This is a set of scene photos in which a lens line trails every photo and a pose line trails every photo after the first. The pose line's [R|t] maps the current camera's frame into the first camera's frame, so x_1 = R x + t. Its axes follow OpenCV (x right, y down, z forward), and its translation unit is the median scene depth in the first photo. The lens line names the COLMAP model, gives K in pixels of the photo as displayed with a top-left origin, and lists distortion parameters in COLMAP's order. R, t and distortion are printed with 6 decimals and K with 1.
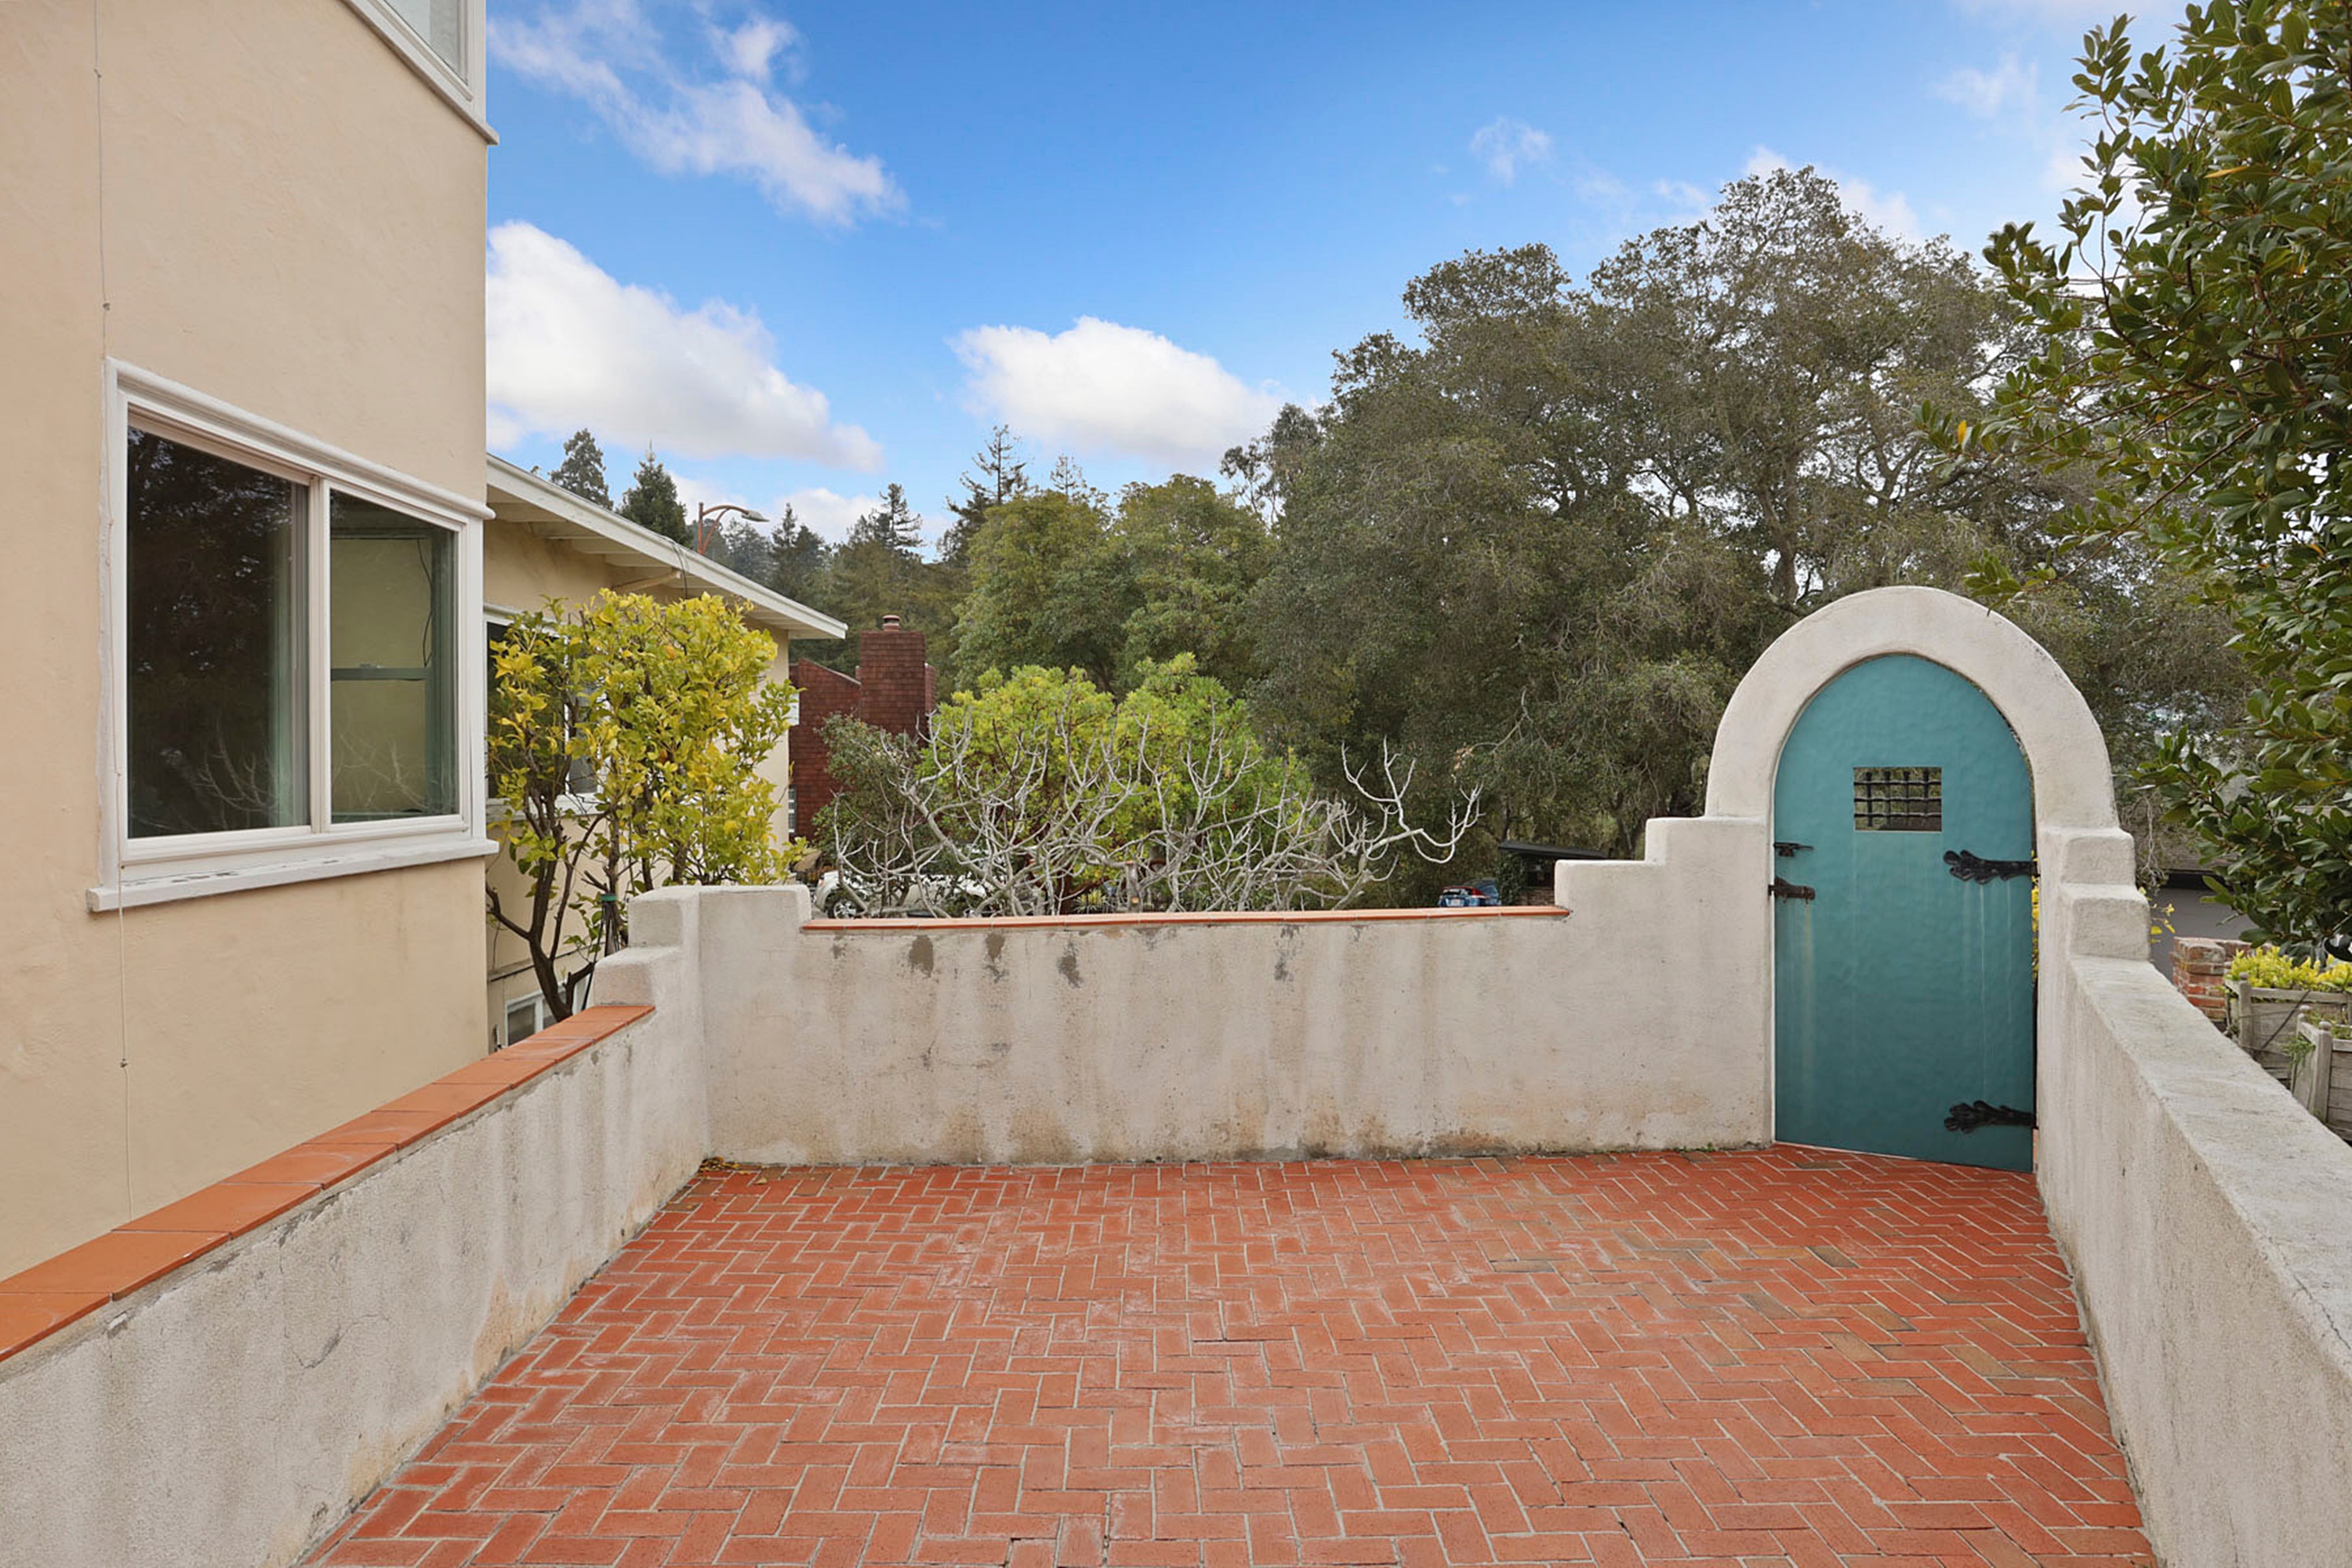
lens RADIAL K [[1424.7, 0, 1177.2], [0, 1424.7, 779.5], [0, 0, 1]] dist [-0.001208, 0.000234]
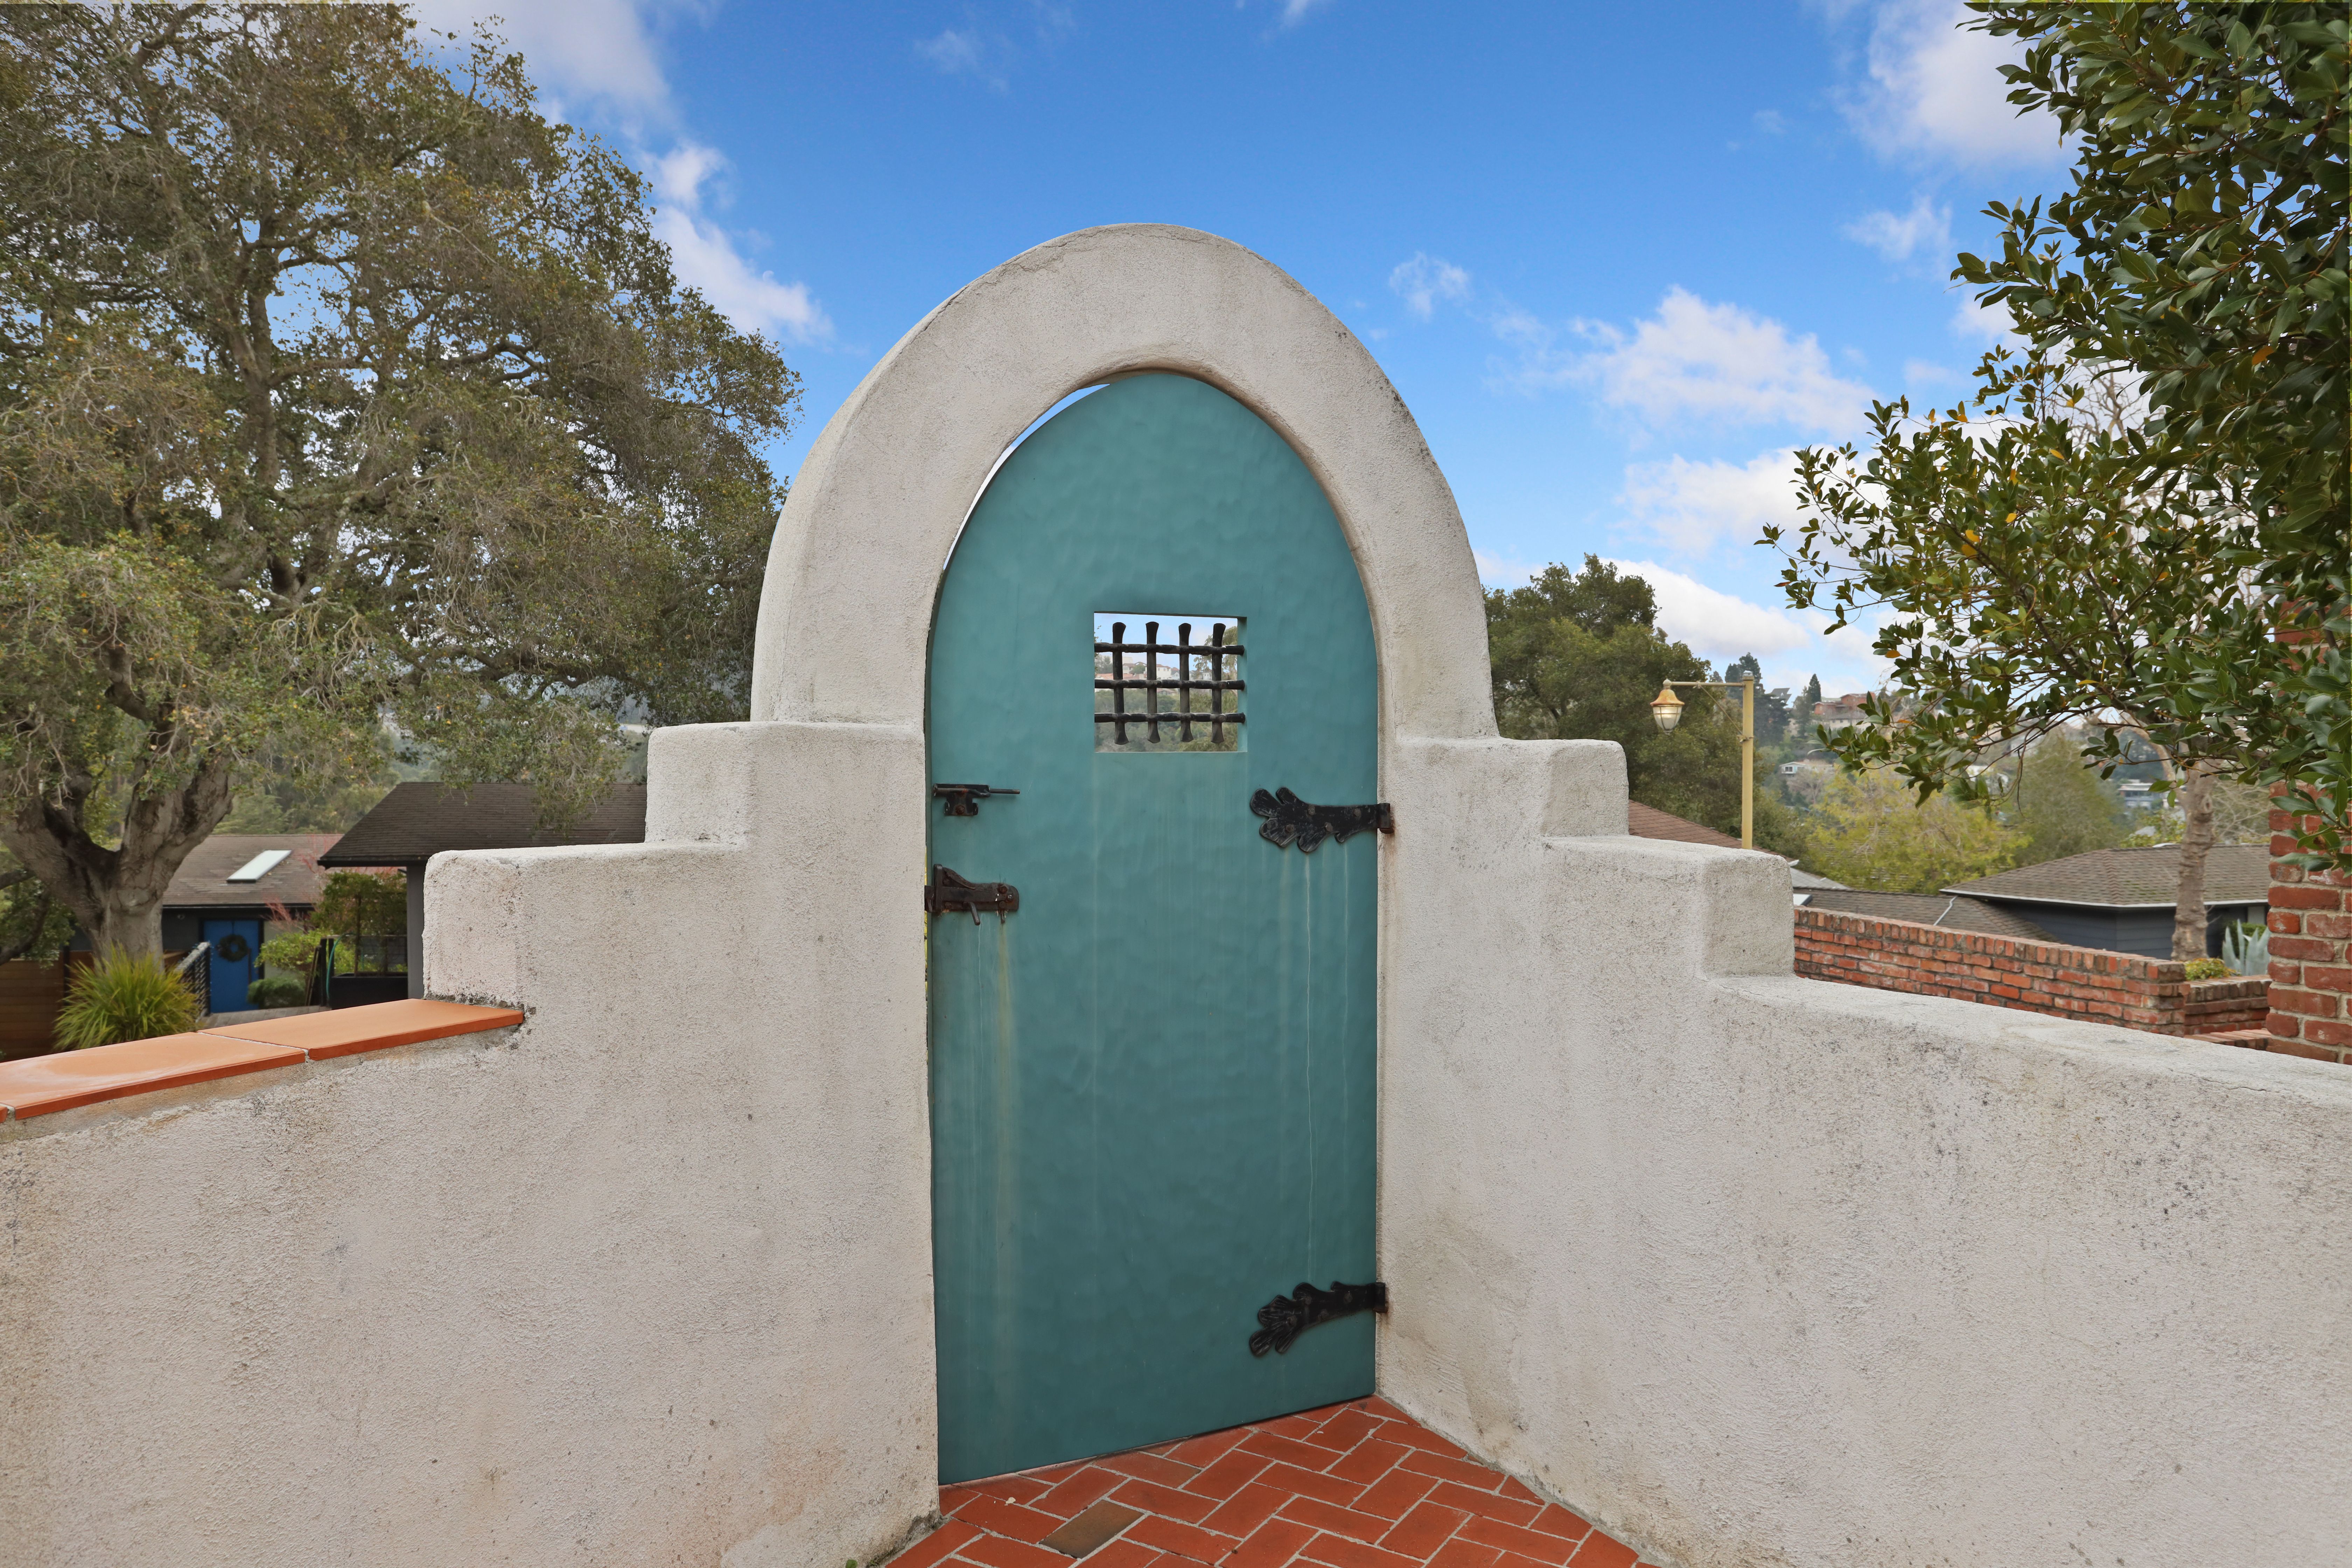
lens RADIAL K [[1611.9, 0, 1178.6], [0, 1611.9, 792.0], [0, 0, 1]] dist [-0.019859, 0.005979]
pose [[0.535109, -0.013278, 0.844678, 0.058694], [0.007491, 0.999912, 0.010973, 0.043086], [-0.844750, 0.000455, 0.535162, 0.703743]]
